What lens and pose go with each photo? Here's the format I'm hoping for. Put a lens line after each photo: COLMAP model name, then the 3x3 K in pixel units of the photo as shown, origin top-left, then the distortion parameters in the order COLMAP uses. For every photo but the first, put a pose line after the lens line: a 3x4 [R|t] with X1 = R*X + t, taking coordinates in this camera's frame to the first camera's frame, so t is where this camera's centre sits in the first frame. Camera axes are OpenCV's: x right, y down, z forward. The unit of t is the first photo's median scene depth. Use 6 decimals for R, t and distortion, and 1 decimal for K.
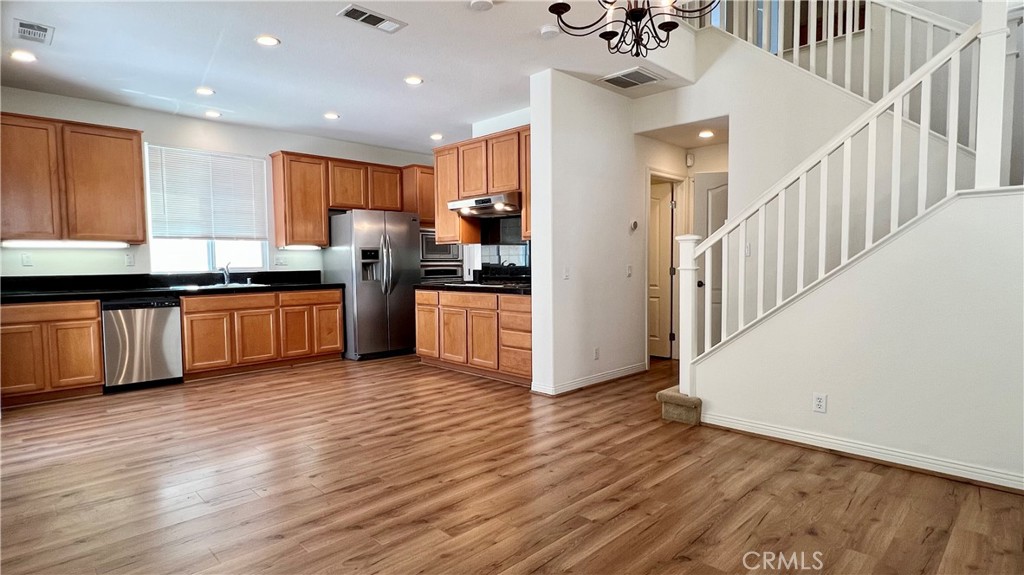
lens RADIAL K [[534.2, 0, 510.4], [0, 534.2, 292.5], [0, 0, 1]] dist [0.002973, -0.002520]
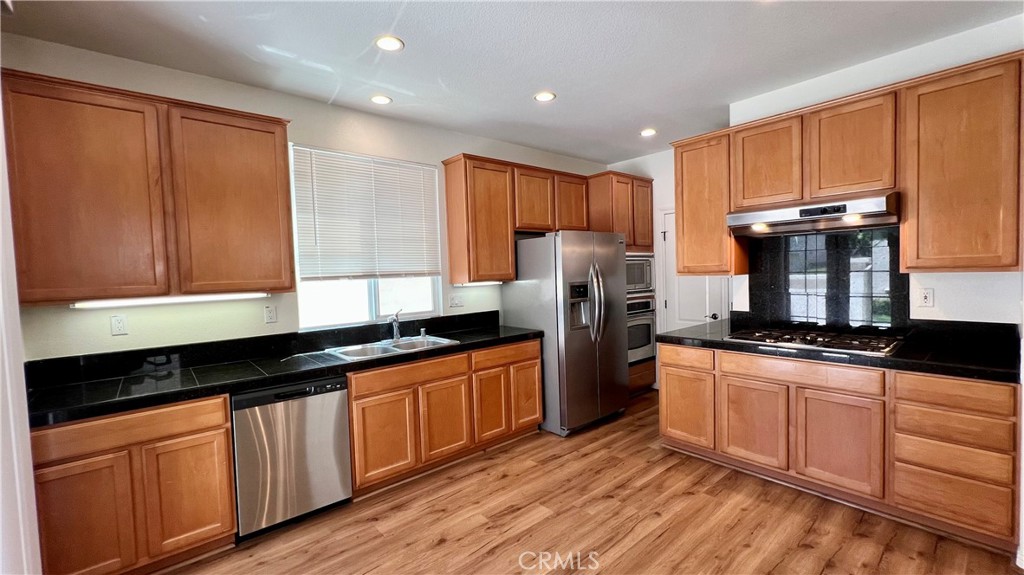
lens RADIAL K [[425.7, 0, 513.3], [0, 425.7, 289.6], [0, 0, 1]] dist [-0.001956, 0.001720]
pose [[0.997231, -0.019424, -0.071779, -0.344559], [0.018580, 0.999750, -0.012413, -0.075598], [0.072003, 0.011045, 0.997343, 0.455154]]
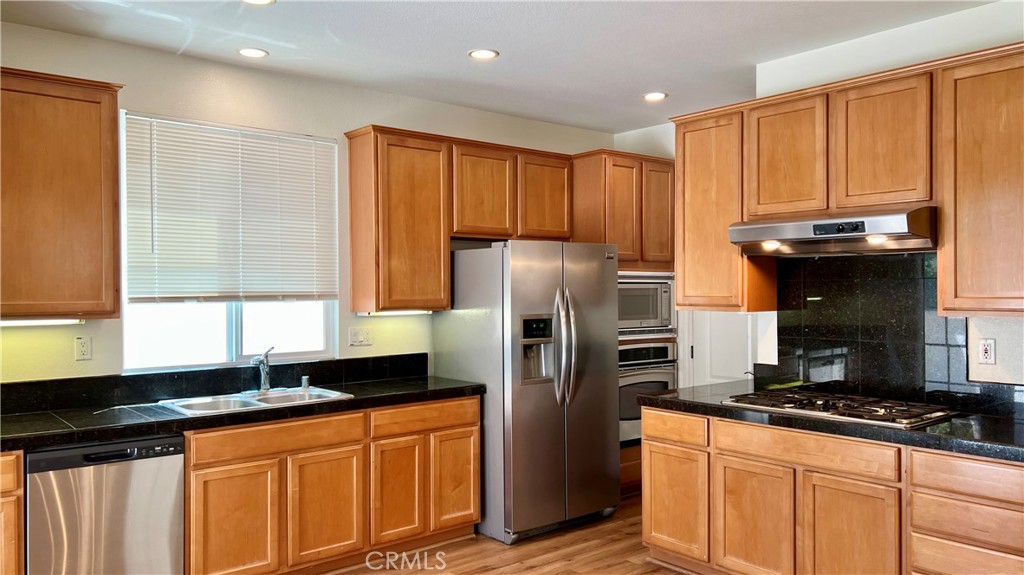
lens RADIAL K [[768.2, 0, 512.6], [0, 768.2, 293.0], [0, 0, 1]] dist [0.061468, -0.059566]
pose [[0.996254, 0.005928, -0.086276, -0.247986], [-0.010308, 0.998676, -0.050407, -0.075168], [0.085863, 0.051107, 0.994995, 0.308566]]
